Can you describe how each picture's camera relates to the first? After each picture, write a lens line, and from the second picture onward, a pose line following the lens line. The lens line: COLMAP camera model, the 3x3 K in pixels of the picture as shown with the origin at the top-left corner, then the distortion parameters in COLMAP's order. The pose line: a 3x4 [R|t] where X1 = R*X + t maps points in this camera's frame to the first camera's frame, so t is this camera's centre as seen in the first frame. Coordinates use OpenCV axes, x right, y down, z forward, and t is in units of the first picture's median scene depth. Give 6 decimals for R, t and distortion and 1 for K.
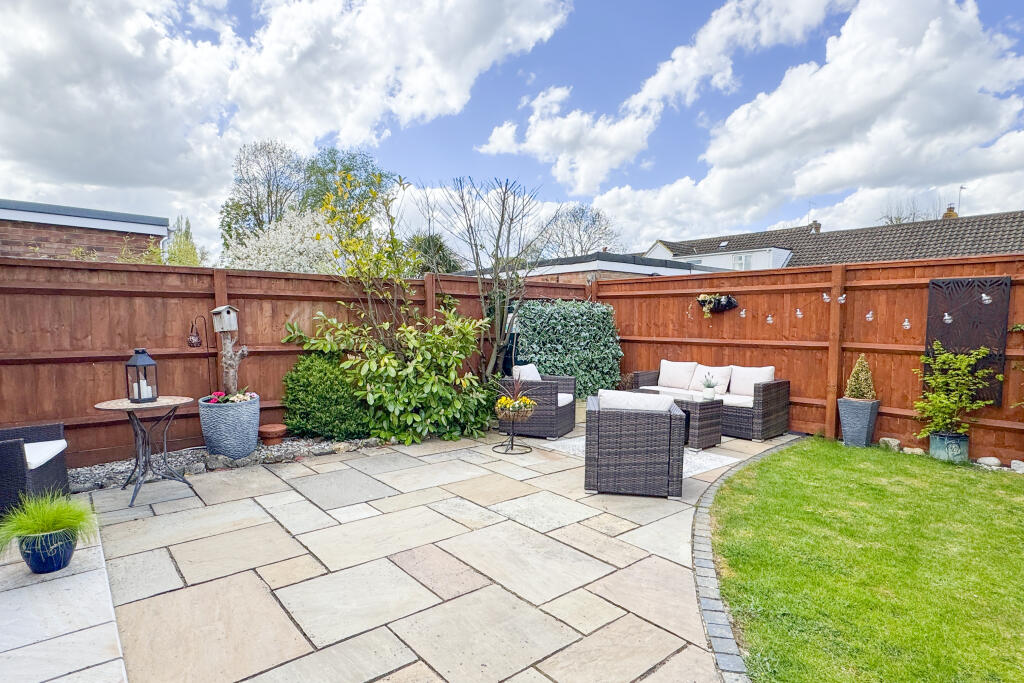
lens RADIAL K [[540.5, 0, 508.1], [0, 540.5, 360.9], [0, 0, 1]] dist [-0.001726, -0.000114]
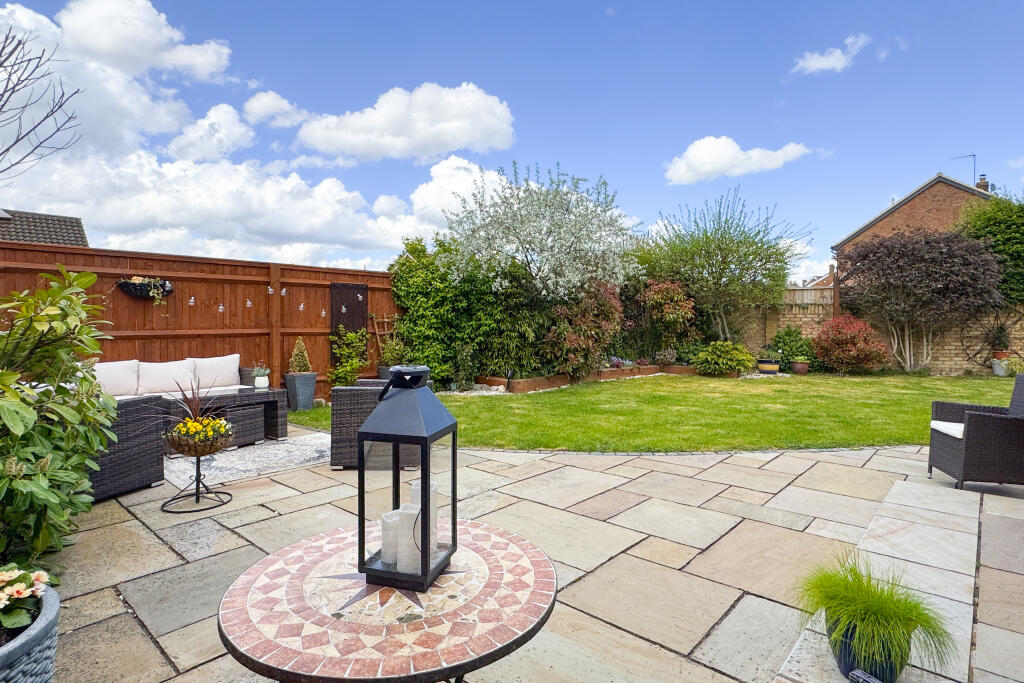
lens RADIAL K [[537.7, 0, 512.0], [0, 537.7, 341.5], [0, 0, 1]] dist [-0.001549, -0.000239]
pose [[-0.146191, -0.041458, 0.988387, -0.550958], [0.073441, 0.995910, 0.052636, -0.026557], [-0.986527, 0.080283, -0.142548, 0.581598]]
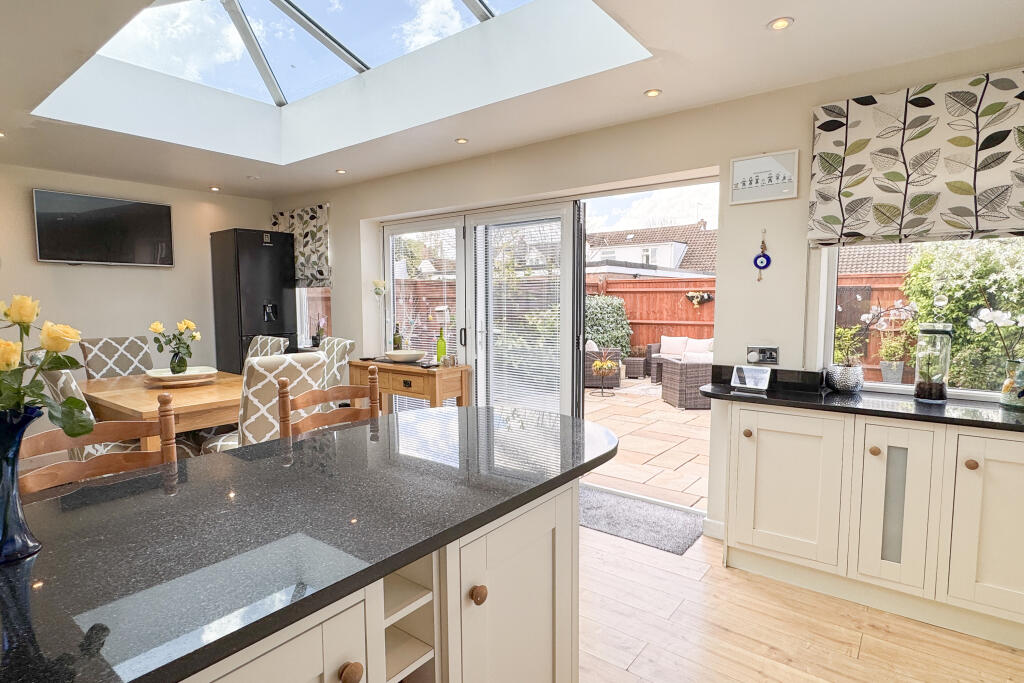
lens RADIAL K [[537.7, 0, 512.0], [0, 537.7, 341.5], [0, 0, 1]] dist [-0.001549, -0.000239]
pose [[0.978309, -0.023459, 0.205817, -0.456845], [0.023563, 0.999720, 0.001946, 0.000895], [-0.205805, 0.002946, 0.978589, -0.381529]]
